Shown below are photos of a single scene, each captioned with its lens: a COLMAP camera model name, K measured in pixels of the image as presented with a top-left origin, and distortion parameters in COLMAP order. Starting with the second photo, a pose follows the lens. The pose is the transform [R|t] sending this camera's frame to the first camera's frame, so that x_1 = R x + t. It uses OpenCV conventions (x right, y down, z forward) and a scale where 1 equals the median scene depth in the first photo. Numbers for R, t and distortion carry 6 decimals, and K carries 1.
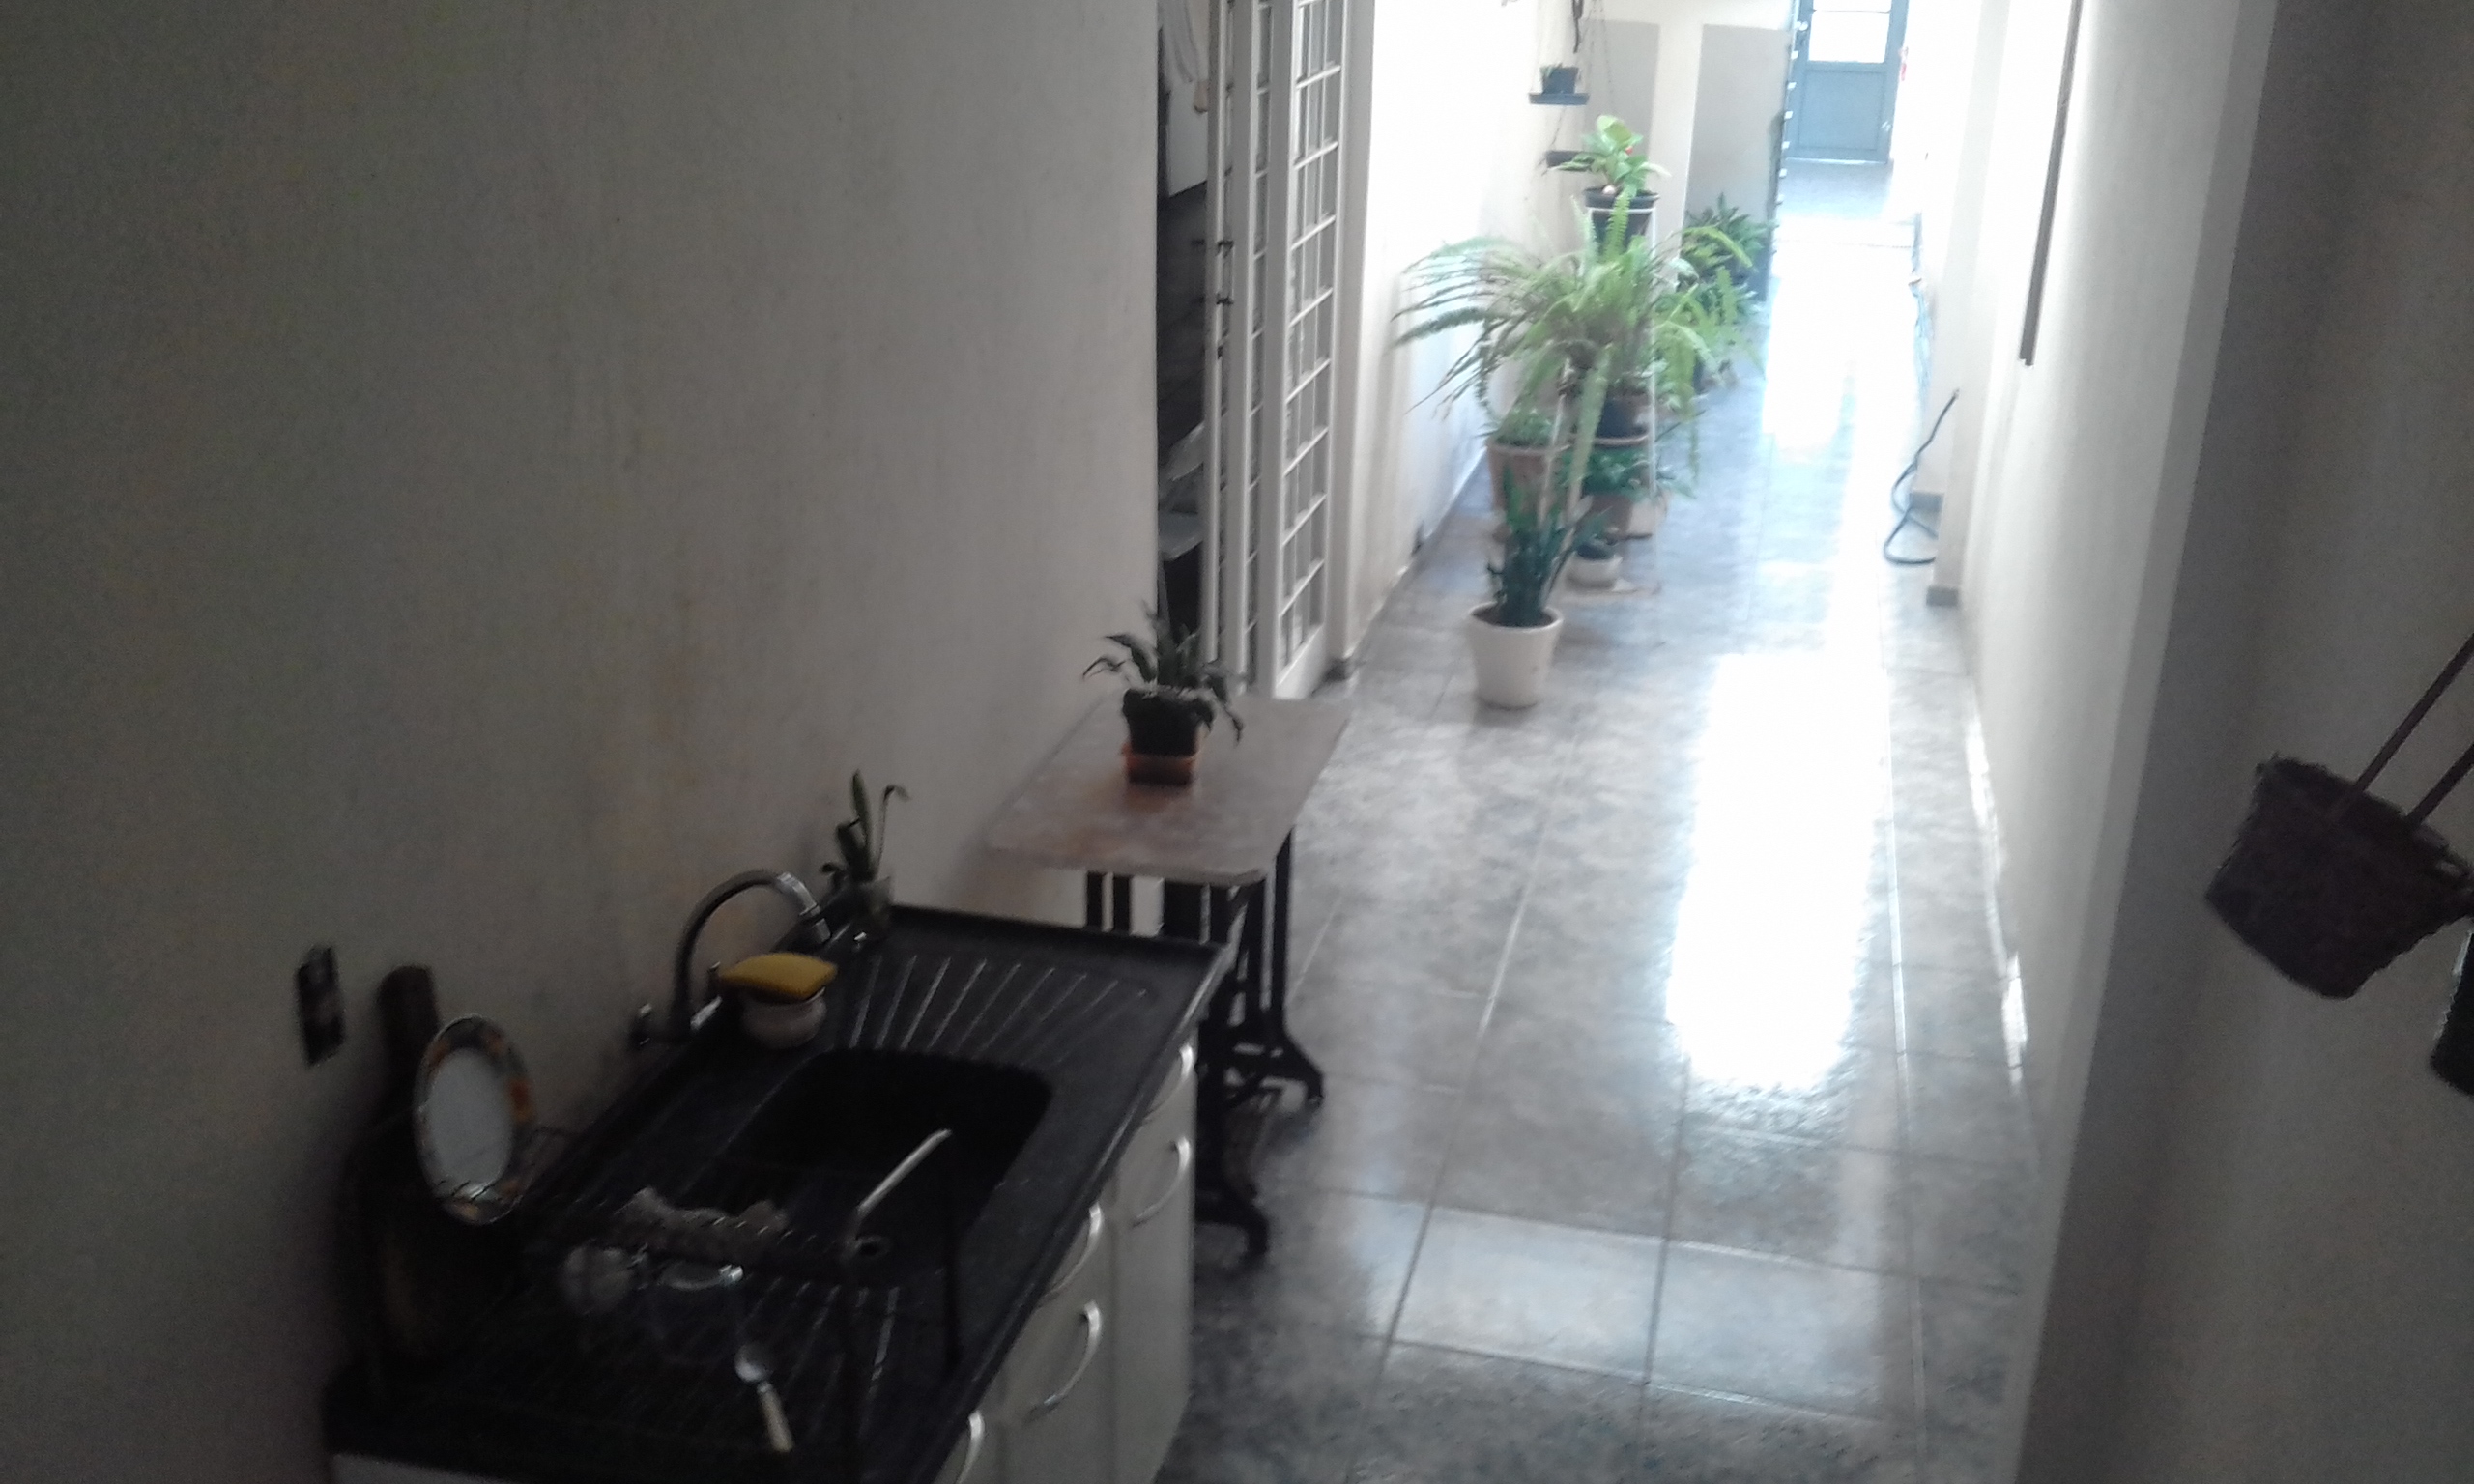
lens RADIAL K [[2321.2, 0, 1232.6], [0, 2321.2, 740.6], [0, 0, 1]] dist [0.009614, 0.000000]
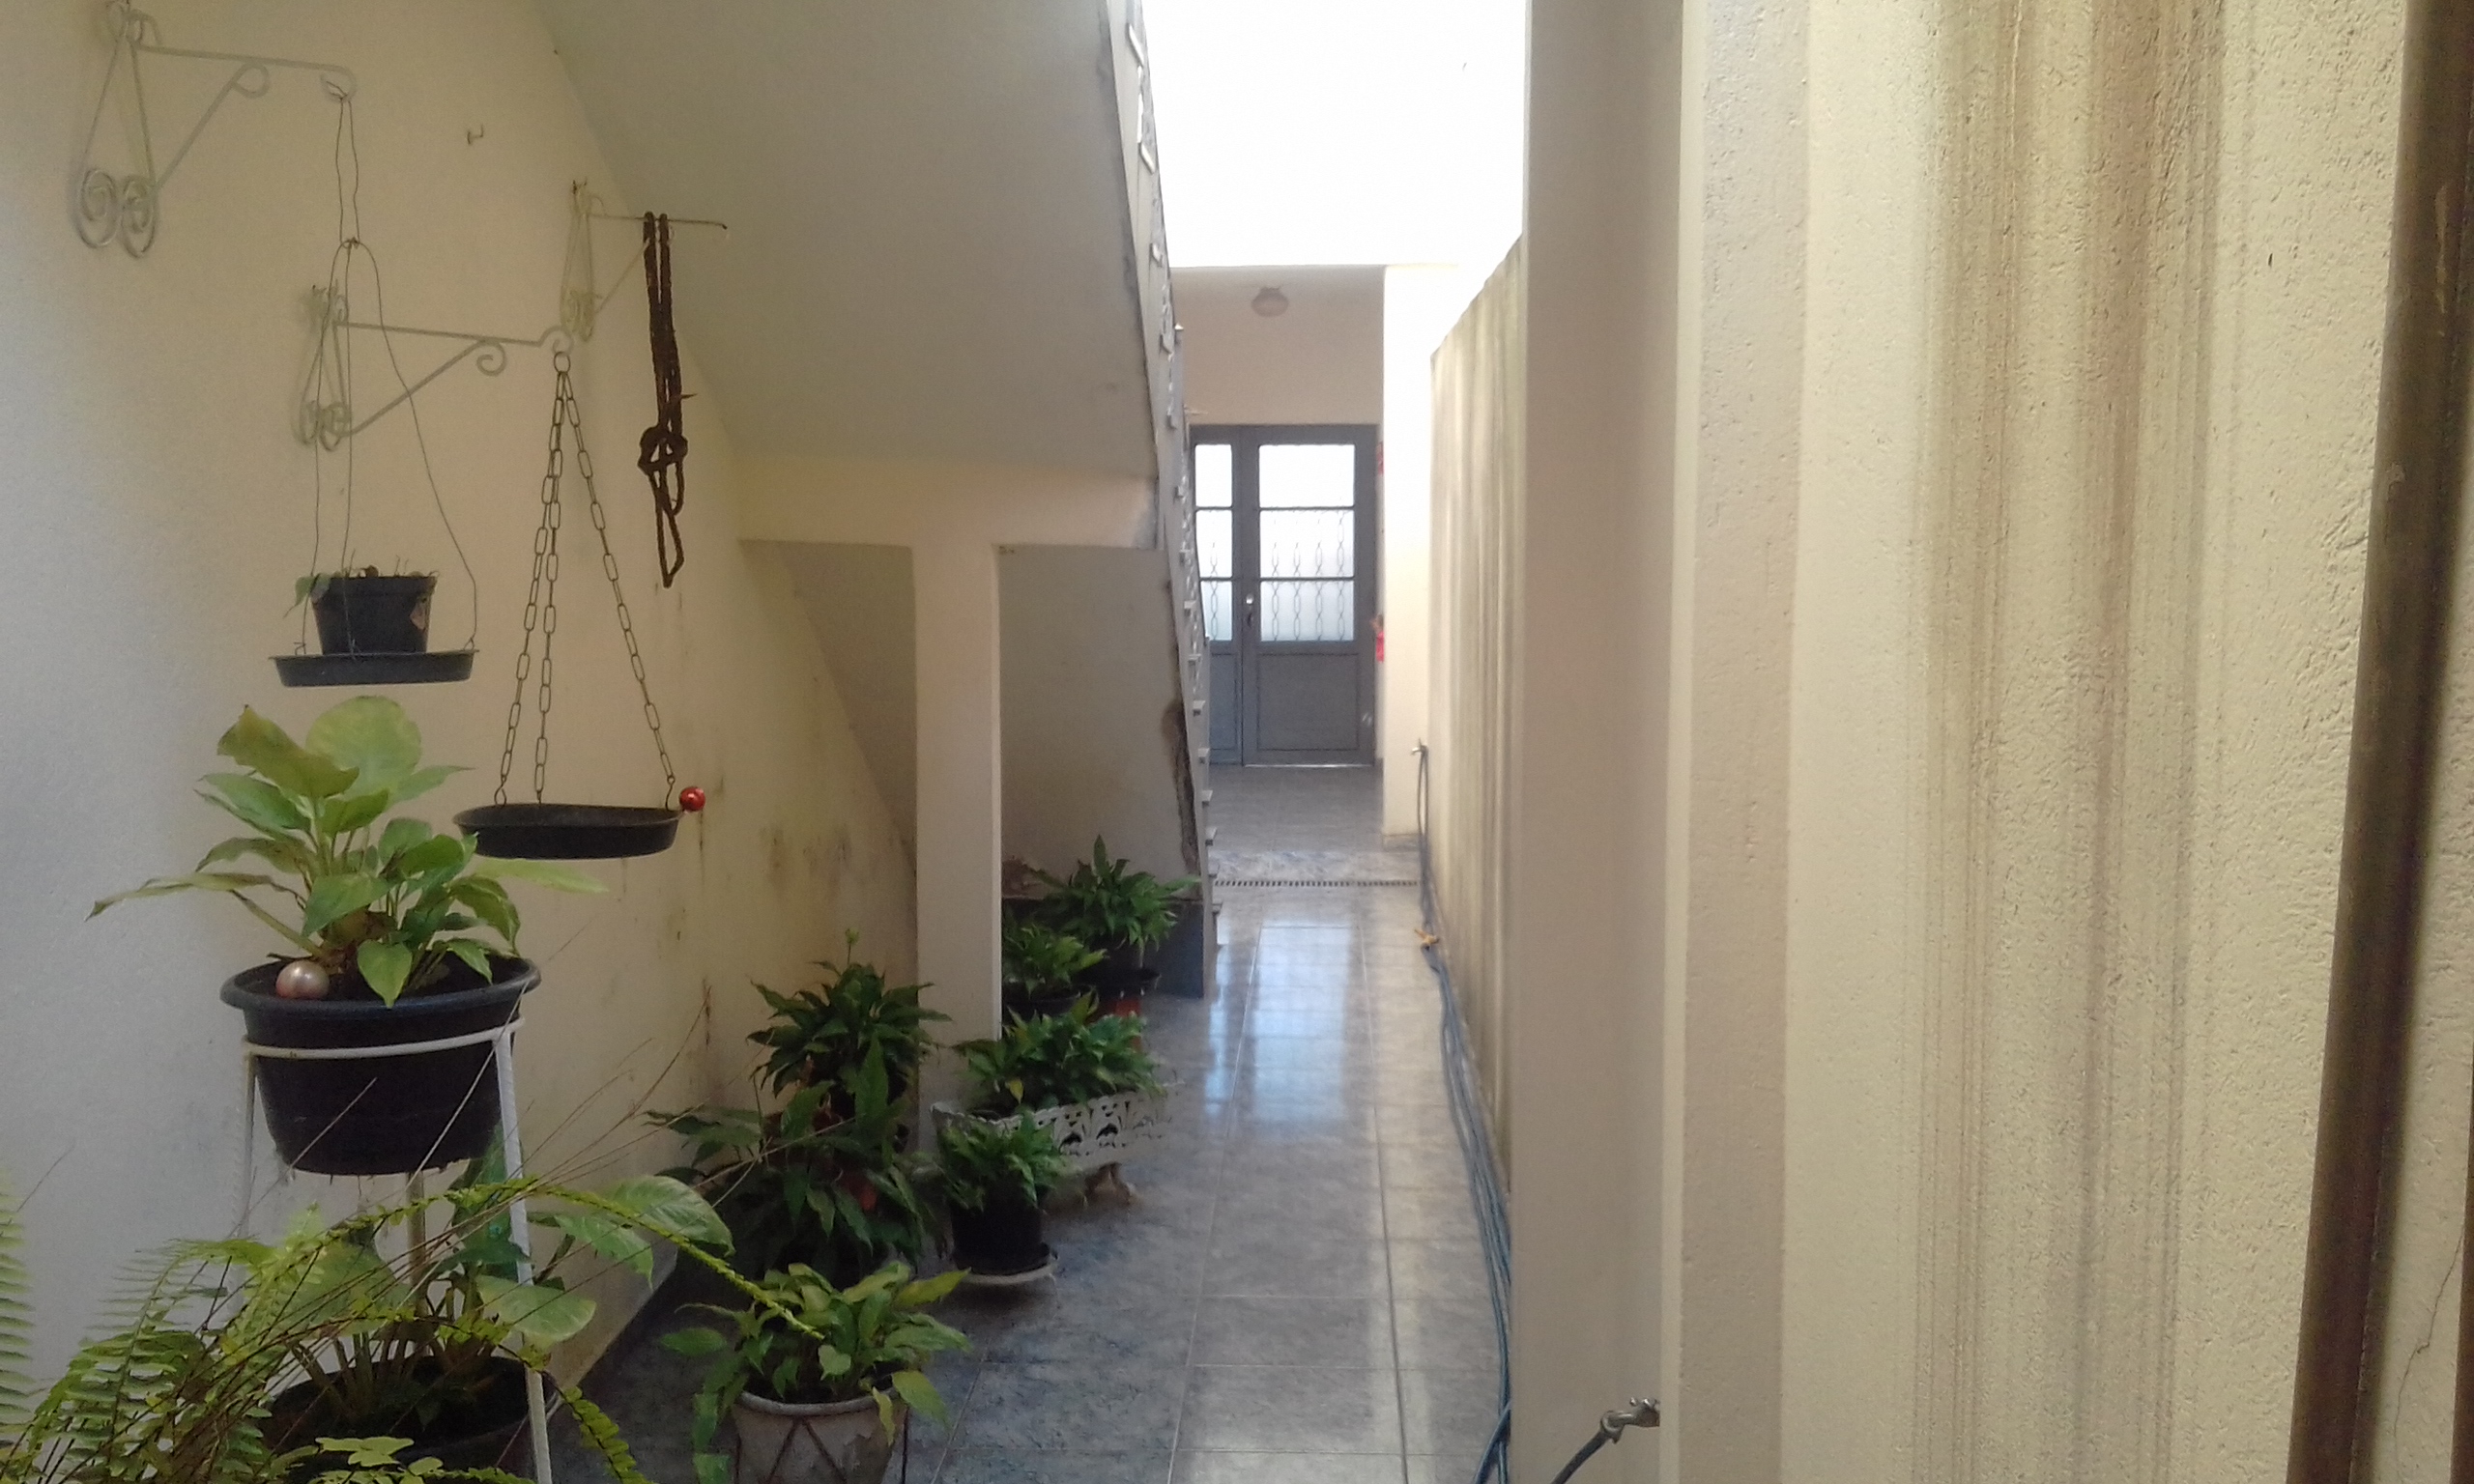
lens RADIAL K [[2321.2, 0, 1238.1], [0, 2321.2, 741.7], [0, 0, 1]] dist [0.009614, 0.000000]
pose [[0.977696, -0.048266, 0.204402, 0.119026], [0.098711, 0.964645, -0.244369, -0.106008], [-0.185380, 0.259095, 0.947894, 0.408317]]
